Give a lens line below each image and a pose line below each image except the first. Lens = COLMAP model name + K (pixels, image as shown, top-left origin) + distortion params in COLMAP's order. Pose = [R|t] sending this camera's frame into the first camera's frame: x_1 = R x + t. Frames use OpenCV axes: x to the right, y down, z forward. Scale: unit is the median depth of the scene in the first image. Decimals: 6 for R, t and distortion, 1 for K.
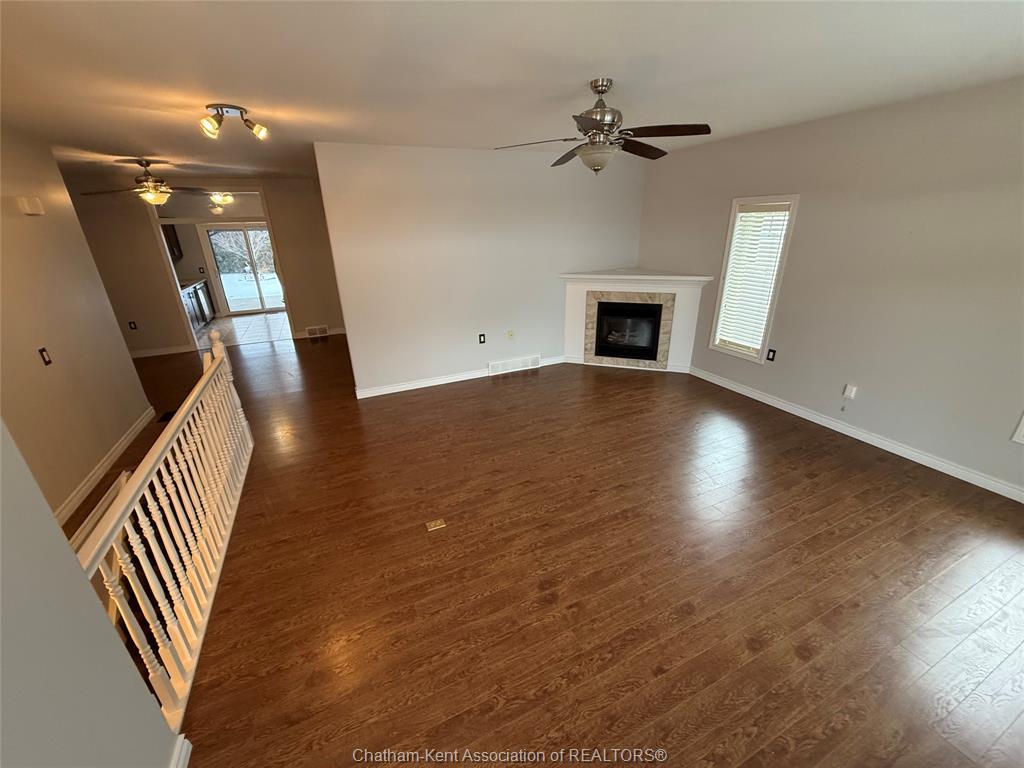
lens RADIAL K [[403.2, 0, 510.1], [0, 403.2, 384.3], [0, 0, 1]] dist [0.000151, -0.000042]
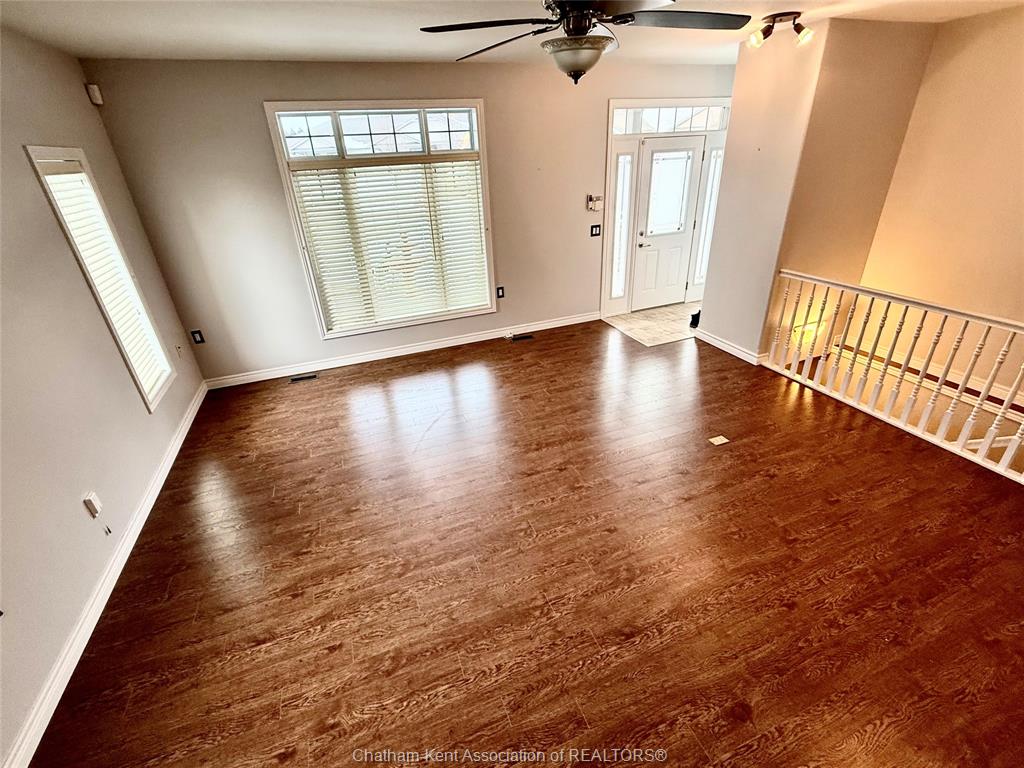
lens RADIAL K [[460.7, 0, 508.4], [0, 460.7, 382.2], [0, 0, 1]] dist [-0.003301, -0.000103]
pose [[-0.995209, 0.029808, 0.093116, 0.145890], [0.089567, 0.659831, 0.746057, -0.414036], [-0.039202, 0.750822, -0.659340, 0.994354]]
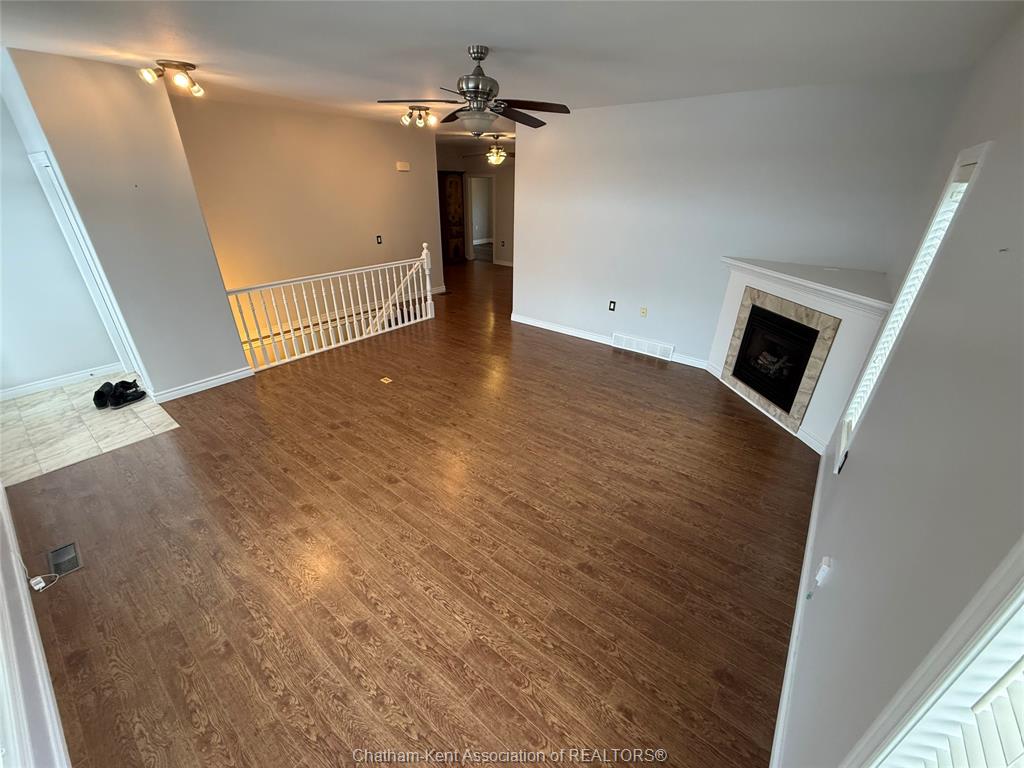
lens RADIAL K [[403.2, 0, 512.4], [0, 403.2, 386.1], [0, 0, 1]] dist [0.000151, -0.000042]
pose [[0.461655, 0.427566, -0.777214, 0.740189], [-0.352152, 0.892506, 0.281818, -0.143968], [0.814164, 0.143595, 0.562598, 0.302235]]
